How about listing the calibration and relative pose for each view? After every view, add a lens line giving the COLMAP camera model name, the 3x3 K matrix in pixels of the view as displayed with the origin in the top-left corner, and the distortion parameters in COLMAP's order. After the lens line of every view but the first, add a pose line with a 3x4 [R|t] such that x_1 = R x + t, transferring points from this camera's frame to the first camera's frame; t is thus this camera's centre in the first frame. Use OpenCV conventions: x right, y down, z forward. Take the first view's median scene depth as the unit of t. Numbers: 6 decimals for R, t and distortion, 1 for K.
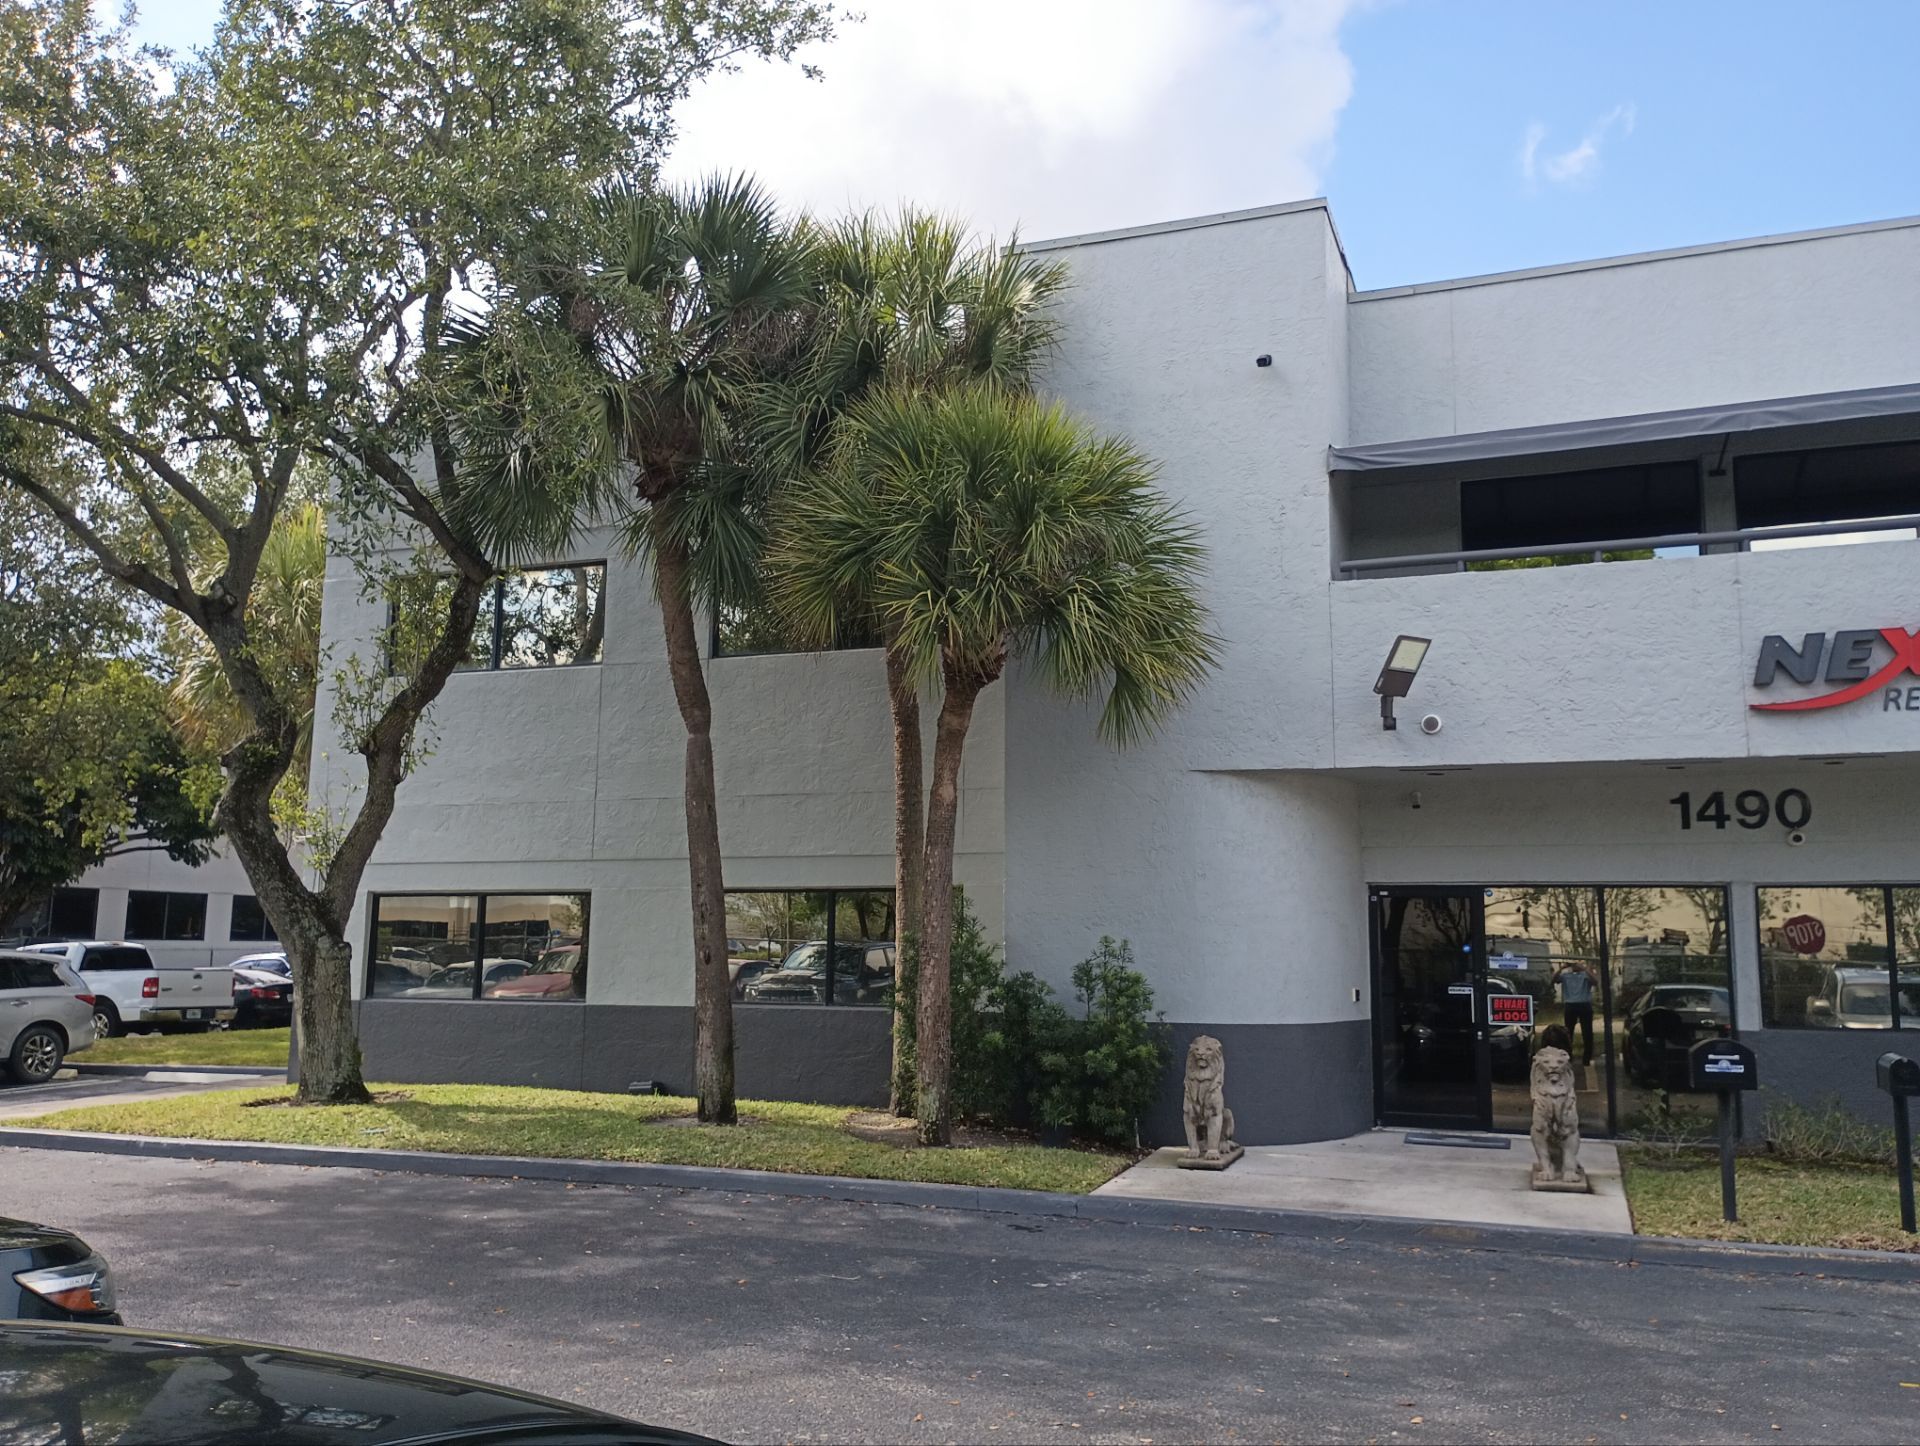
lens RADIAL K [[1560.6, 0, 972.9], [0, 1560.6, 700.6], [0, 0, 1]] dist [0.062837, -0.080931]
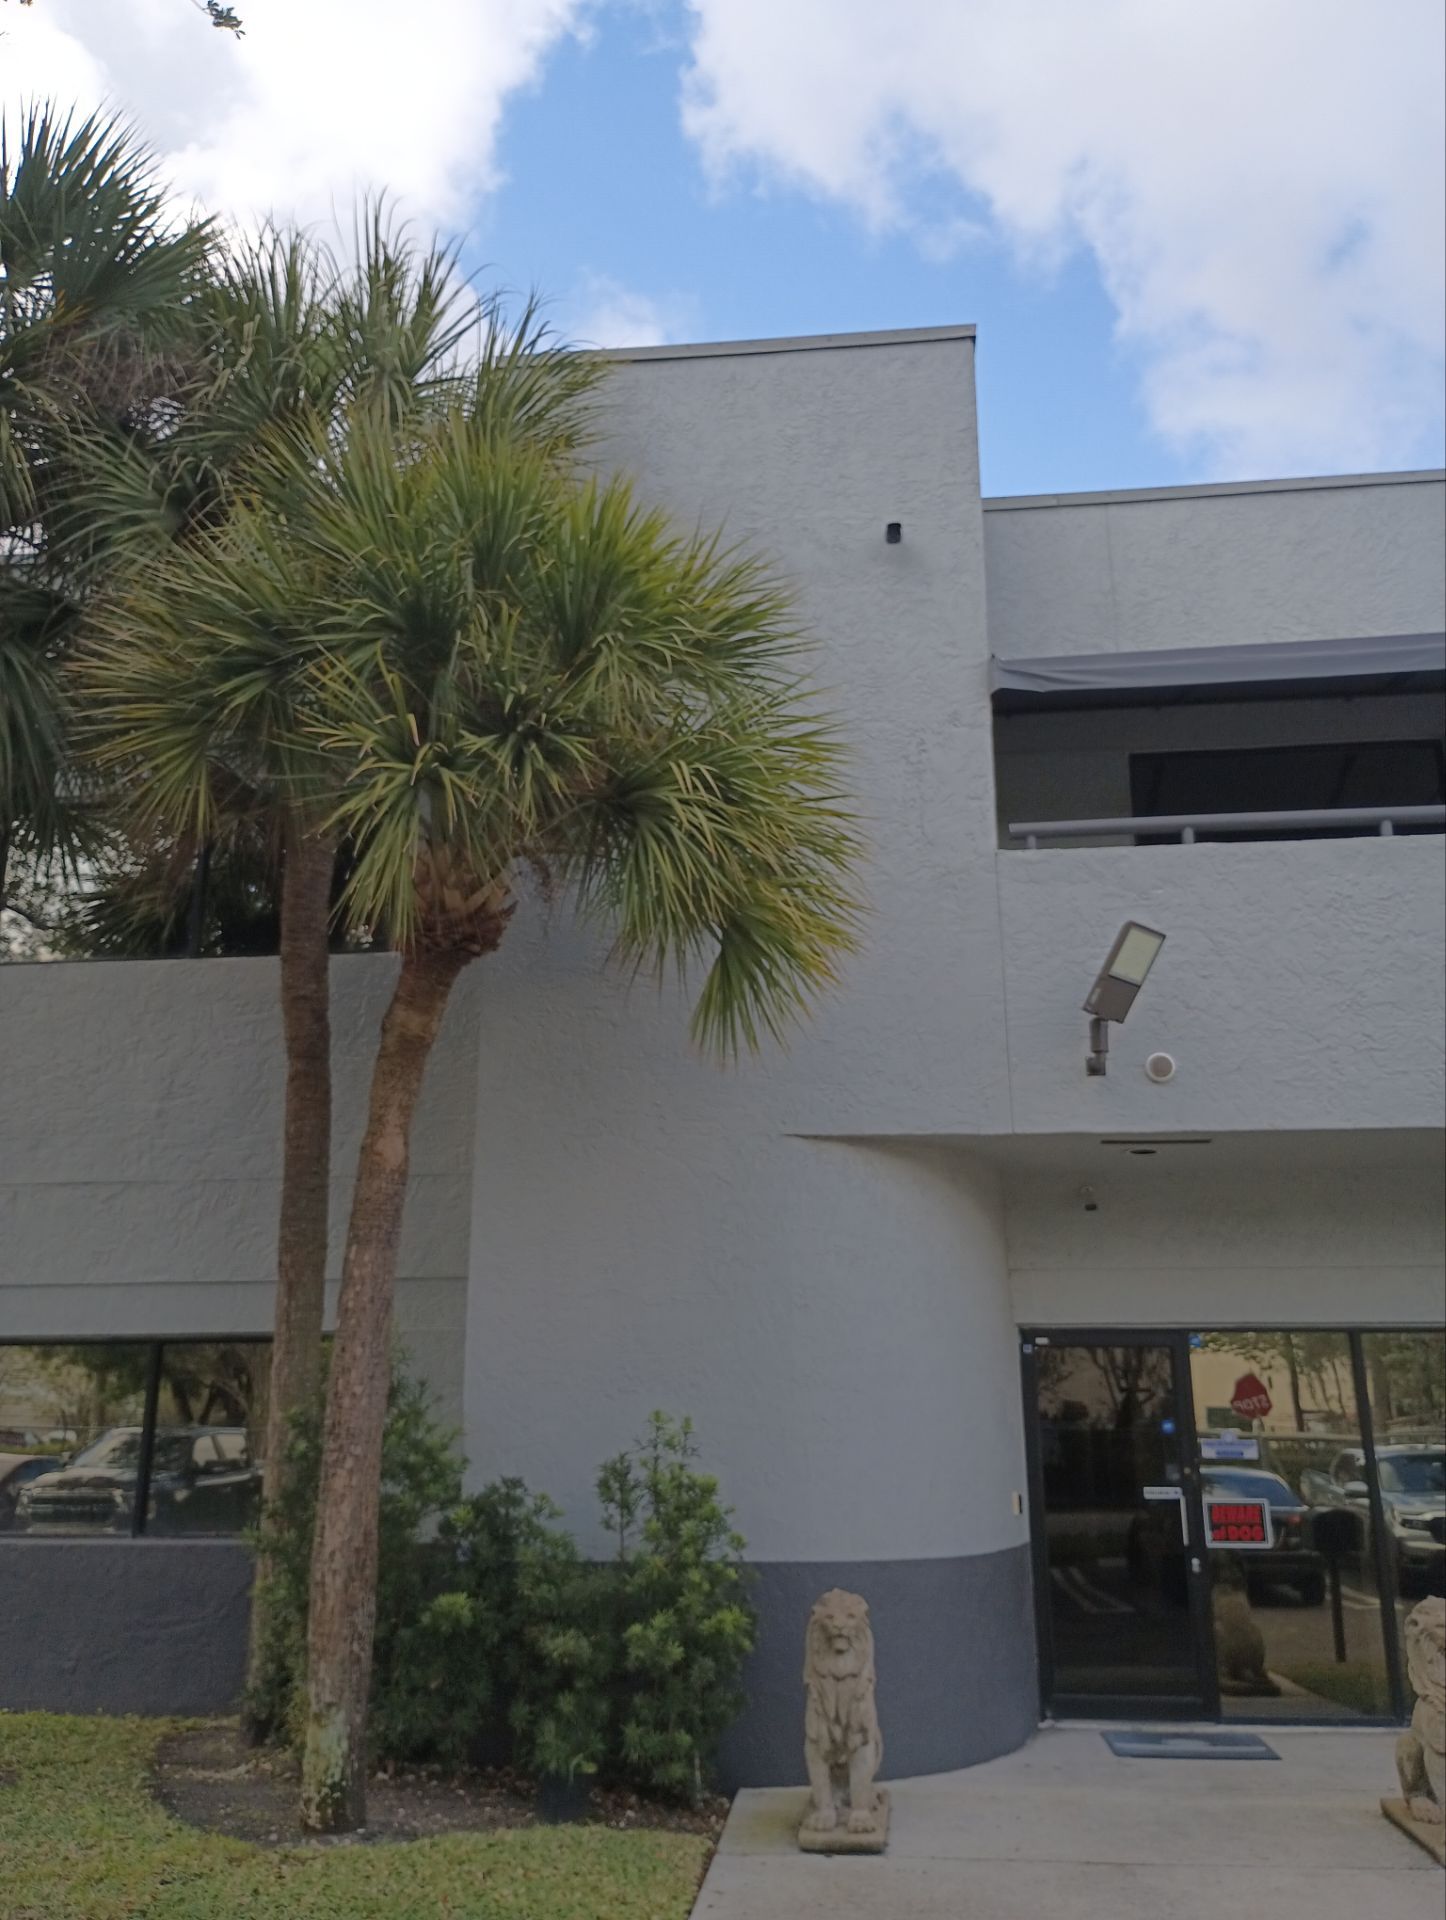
lens RADIAL K [[1601.9, 0, 723.0], [0, 1601.9, 960.0], [0, 0, 1]] dist [0.061443, -0.090250]
pose [[0.971210, 0.057170, 0.231262, -0.035983], [-0.027336, 0.991110, -0.130210, 0.059130], [-0.236650, 0.120139, 0.964139, 0.379664]]
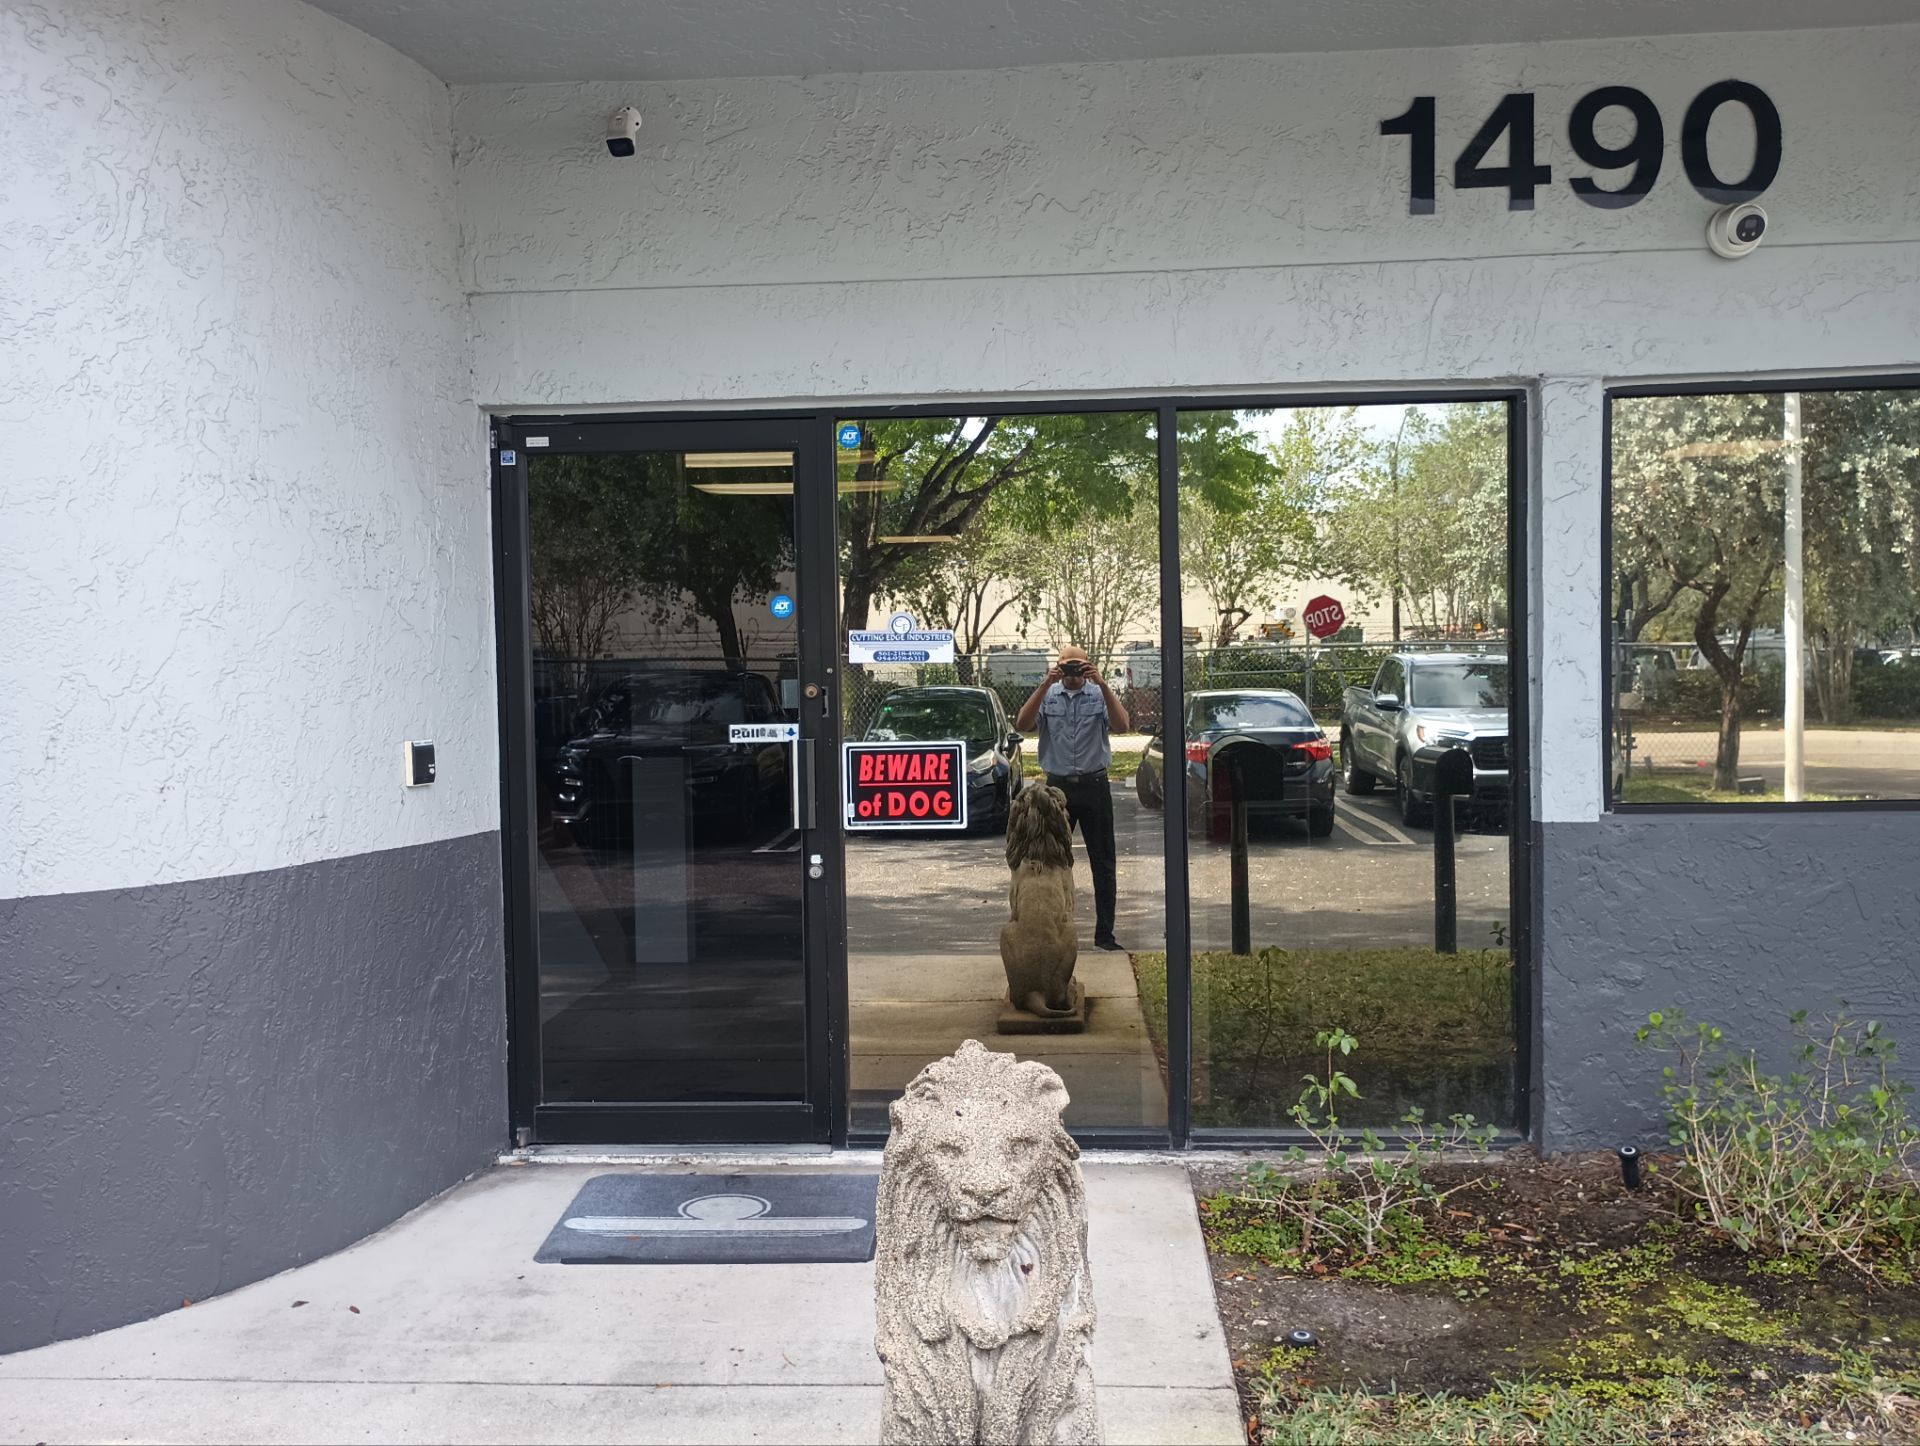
lens RADIAL K [[1592.8, 0, 956.3], [0, 1592.8, 716.3], [0, 0, 1]] dist [0.057058, -0.074991]
pose [[0.960025, -0.034901, 0.277731, 0.266223], [-0.017809, 0.982571, 0.185035, 0.122707], [-0.279348, -0.182584, 0.942670, 0.696553]]
